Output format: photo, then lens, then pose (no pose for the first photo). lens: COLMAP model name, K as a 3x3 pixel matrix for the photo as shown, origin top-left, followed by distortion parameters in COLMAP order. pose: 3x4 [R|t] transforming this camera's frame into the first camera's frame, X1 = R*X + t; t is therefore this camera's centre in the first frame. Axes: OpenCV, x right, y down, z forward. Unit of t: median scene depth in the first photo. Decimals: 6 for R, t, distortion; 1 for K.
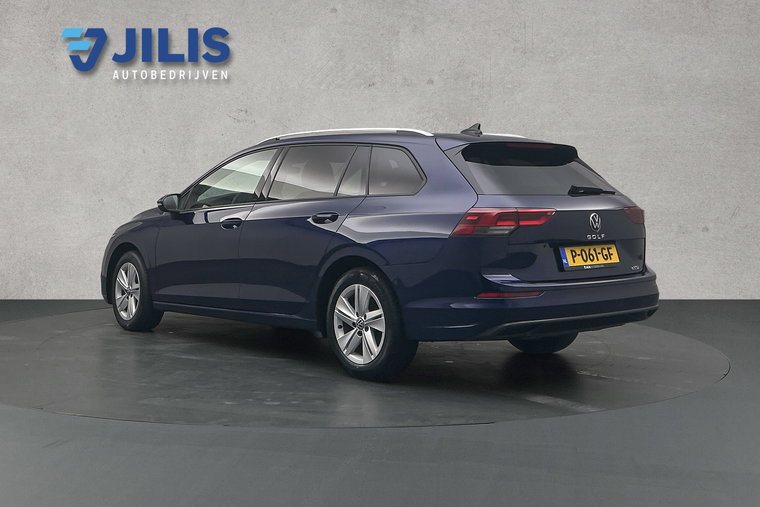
lens RADIAL K [[595.2, 0, 379.7], [0, 595.2, 253.7], [0, 0, 1]] dist [-0.002833, 0.006018]
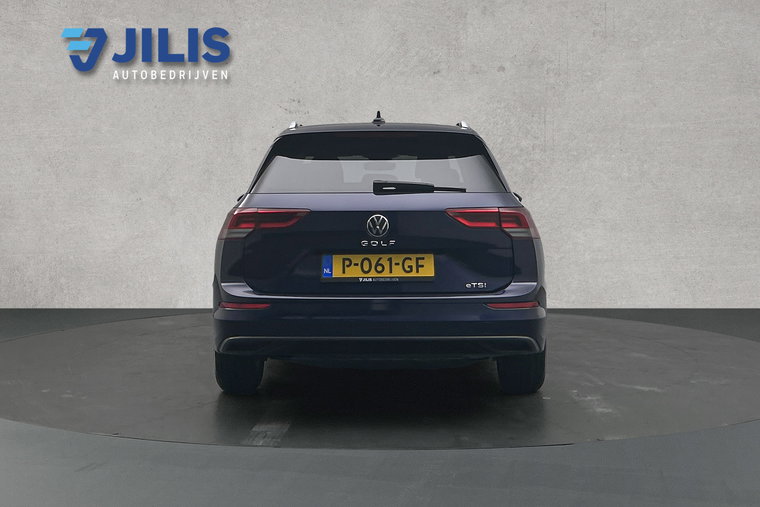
lens RADIAL K [[595.2, 0, 380.0], [0, 595.2, 253.5], [0, 0, 1]] dist [-0.002833, 0.006018]
pose [[1.000000, 0.000050, 0.000356, -0.100724], [-0.000050, 1.000000, -0.000256, -0.006625], [-0.000356, 0.000256, 1.000000, 0.091093]]
